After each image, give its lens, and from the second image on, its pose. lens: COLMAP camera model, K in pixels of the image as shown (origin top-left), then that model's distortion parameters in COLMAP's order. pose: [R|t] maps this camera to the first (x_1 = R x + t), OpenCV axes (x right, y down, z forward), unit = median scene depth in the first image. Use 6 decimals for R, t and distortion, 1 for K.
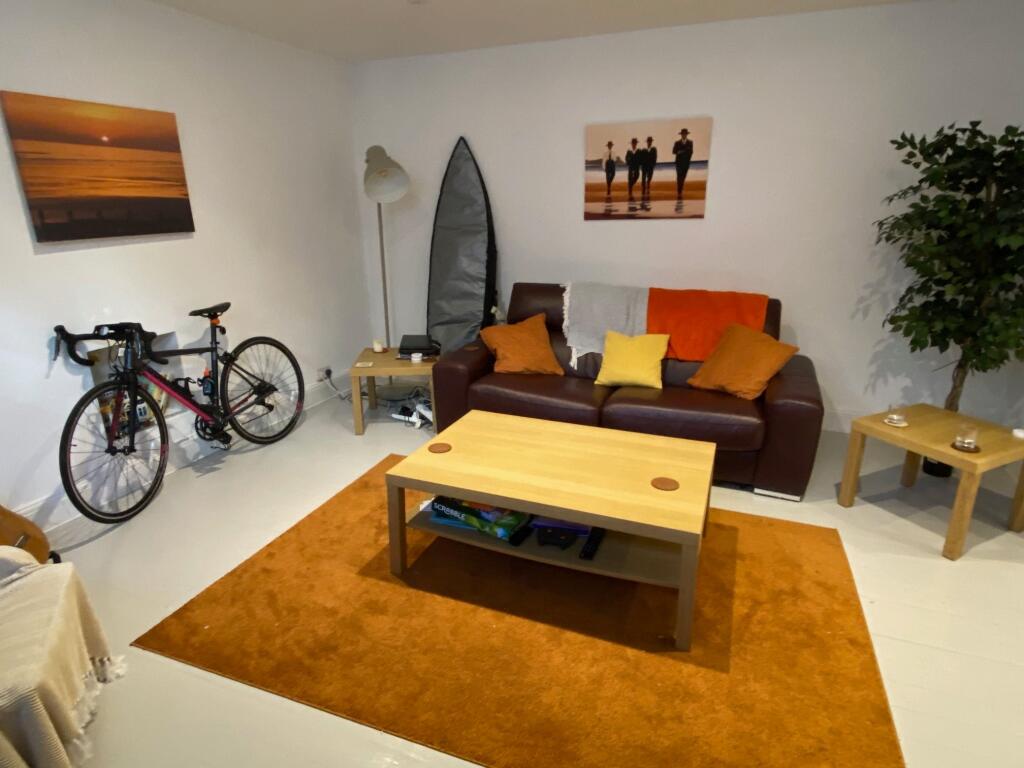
lens RADIAL K [[571.2, 0, 512.0], [0, 571.2, 384.0], [0, 0, 1]] dist [0.004238, -0.024602]
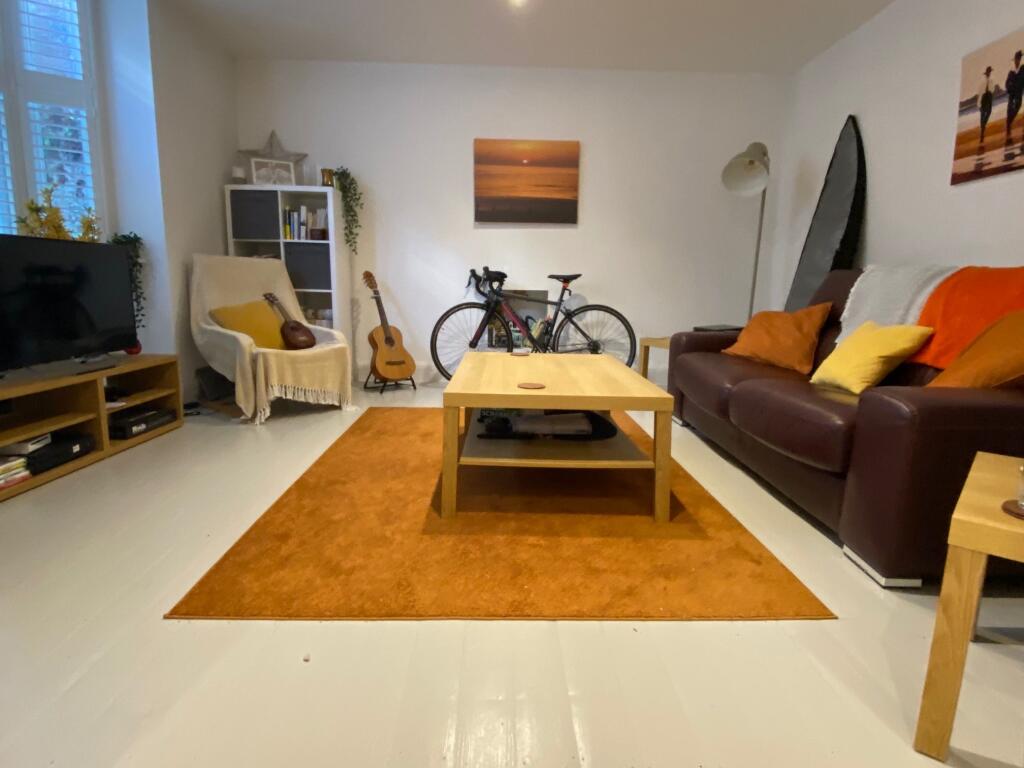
lens RADIAL K [[571.2, 0, 516.2], [0, 571.2, 381.5], [0, 0, 1]] dist [0.033678, -0.041634]
pose [[0.394196, 0.166685, -0.903784, 0.728034], [-0.298483, 0.953323, 0.045635, 0.086401], [0.869205, 0.251775, 0.425549, 0.362859]]
